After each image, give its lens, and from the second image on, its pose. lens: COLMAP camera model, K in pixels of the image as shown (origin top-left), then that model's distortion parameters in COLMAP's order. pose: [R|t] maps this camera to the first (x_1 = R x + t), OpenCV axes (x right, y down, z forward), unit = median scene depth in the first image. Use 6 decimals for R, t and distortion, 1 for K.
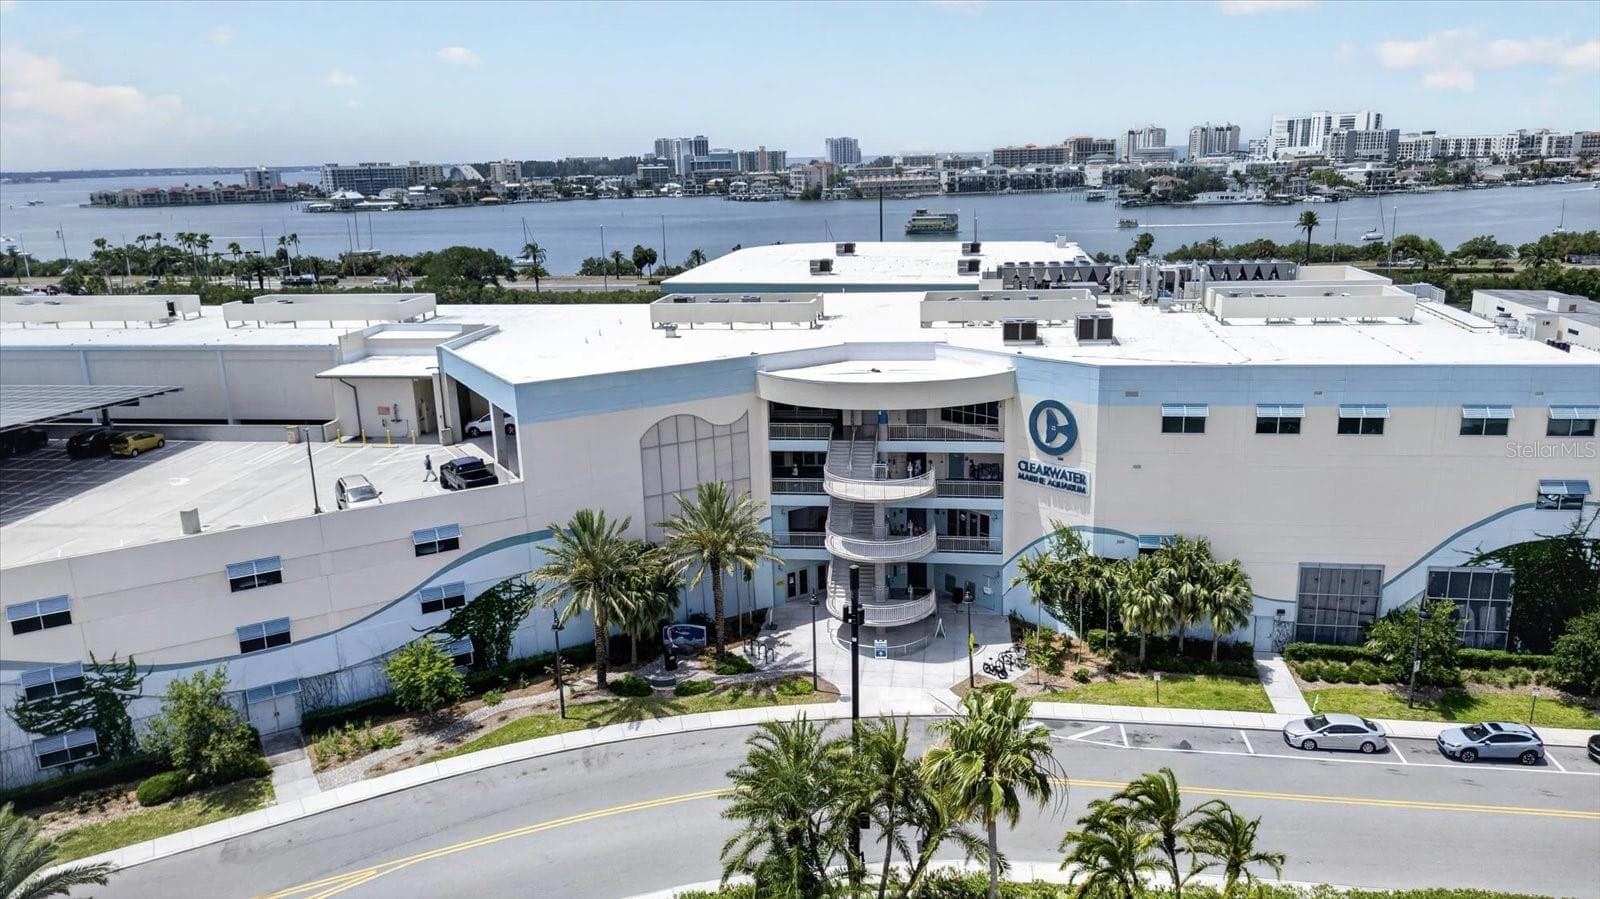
lens RADIAL K [[1127.2, 0, 800.0], [0, 1127.2, 449.5], [0, 0, 1]] dist [-0.000507, -0.000103]
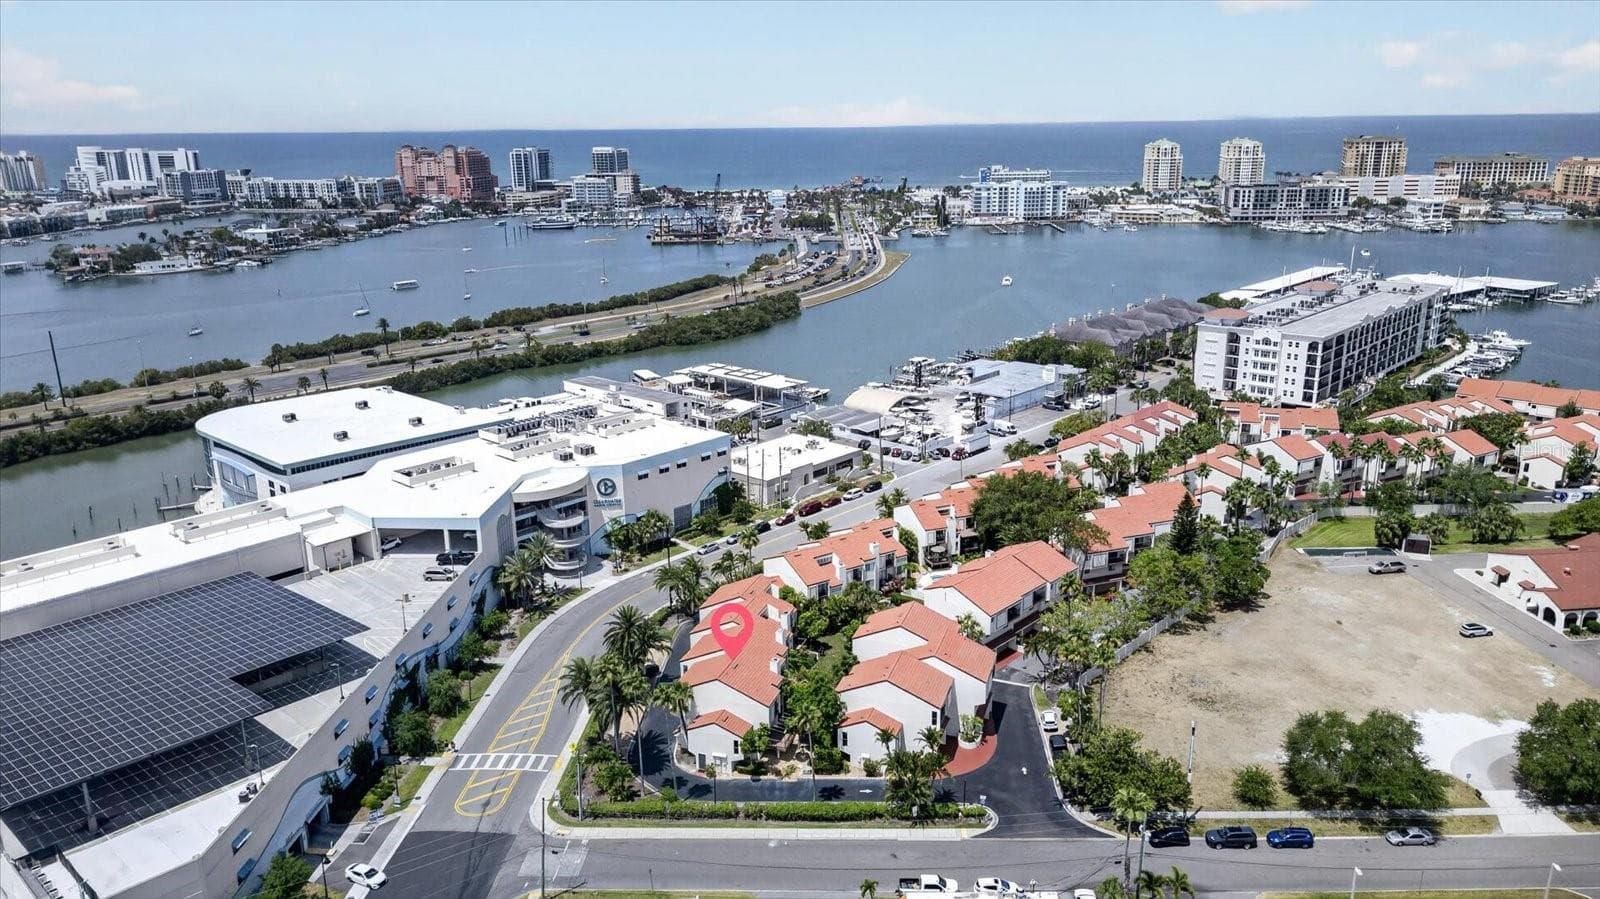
lens RADIAL K [[1079.3, 0, 800.0], [0, 1079.3, 449.5], [0, 0, 1]] dist [0.001271, 0.000349]
pose [[0.547621, -0.206417, 0.810866, -1.824482], [0.204714, 0.972694, 0.109358, -0.328257], [-0.811297, 0.106109, 0.574924, -1.113190]]
